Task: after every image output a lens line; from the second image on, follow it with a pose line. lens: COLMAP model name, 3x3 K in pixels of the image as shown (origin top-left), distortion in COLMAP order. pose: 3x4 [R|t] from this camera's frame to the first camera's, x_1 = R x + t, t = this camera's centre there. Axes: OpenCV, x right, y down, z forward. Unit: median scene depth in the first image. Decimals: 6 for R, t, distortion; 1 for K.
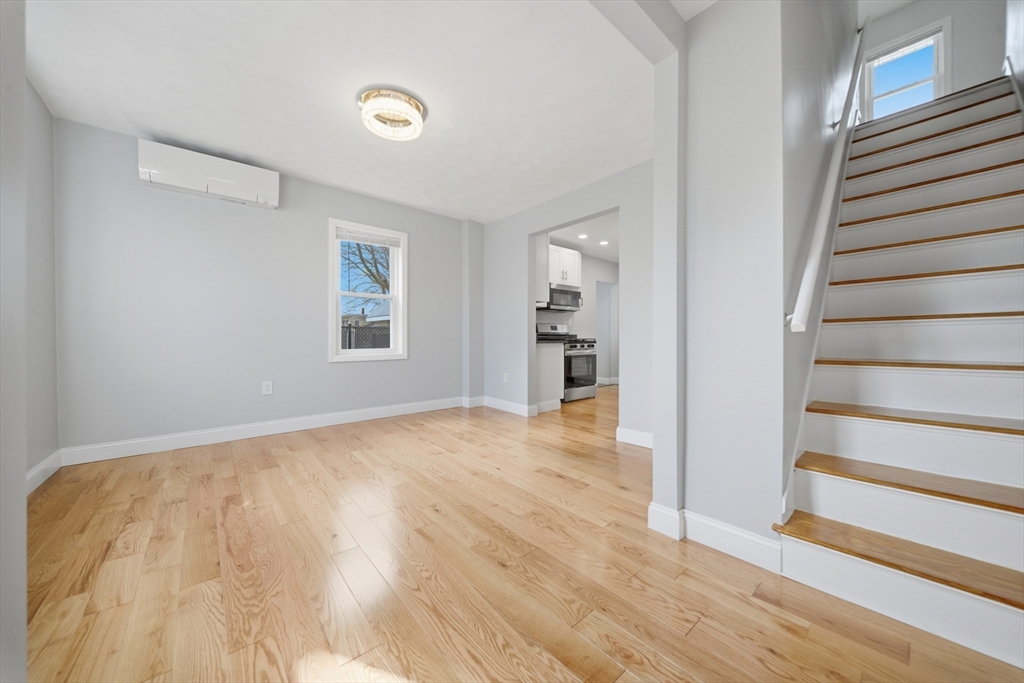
lens RADIAL K [[356.0, 0, 513.4], [0, 356.0, 335.9], [0, 0, 1]] dist [-0.000065, -0.000017]
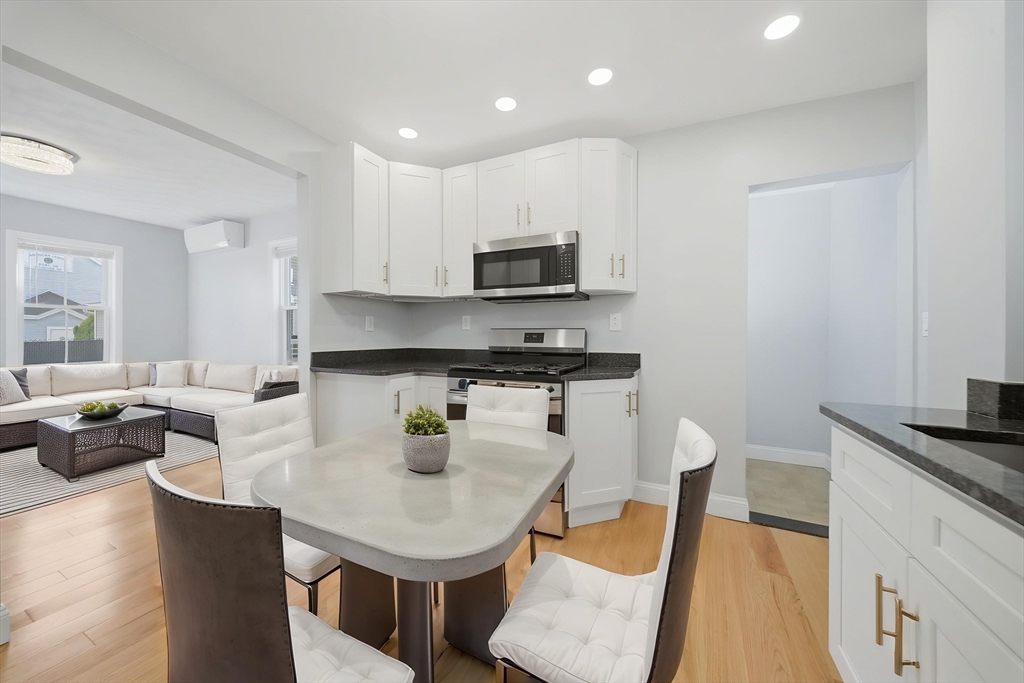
lens RADIAL K [[356.0, 0, 513.4], [0, 356.0, 335.9], [0, 0, 1]] dist [-0.000065, -0.000017]
pose [[0.396490, 0.003158, -0.918034, 0.538045], [-0.005302, 0.999985, 0.001150, -0.026512], [0.918024, 0.004412, 0.396501, 0.832279]]
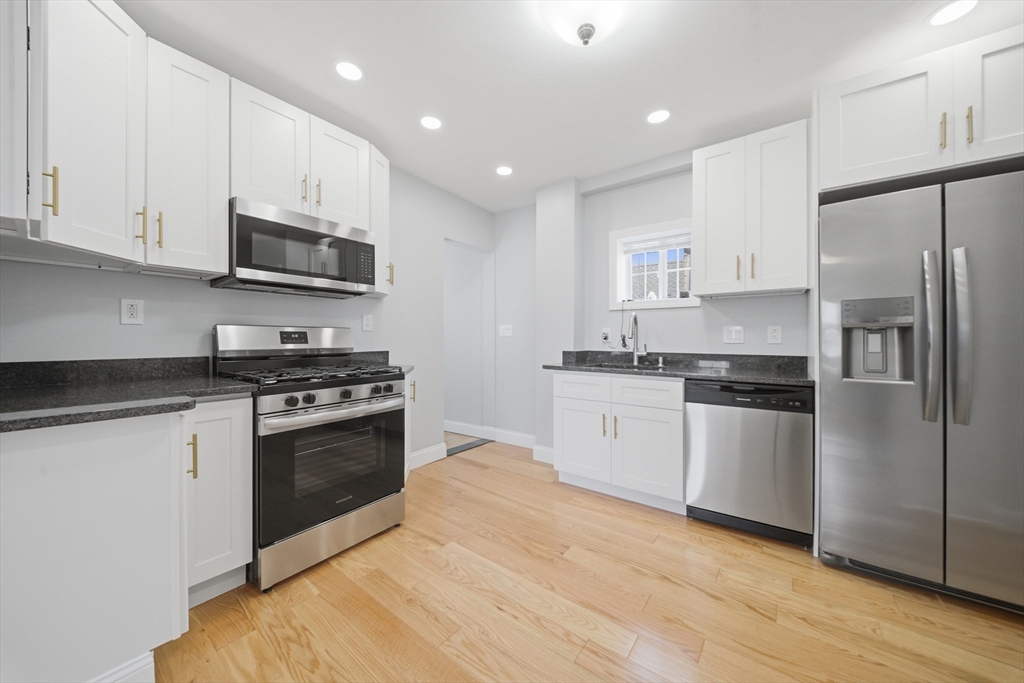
lens RADIAL K [[356.0, 0, 513.4], [0, 356.0, 335.9], [0, 0, 1]] dist [-0.000065, -0.000017]
pose [[0.977276, 0.001147, 0.211968, 0.269223], [-0.000254, 0.999991, -0.004239, -0.023833], [-0.211971, 0.004089, 0.977267, 0.617770]]
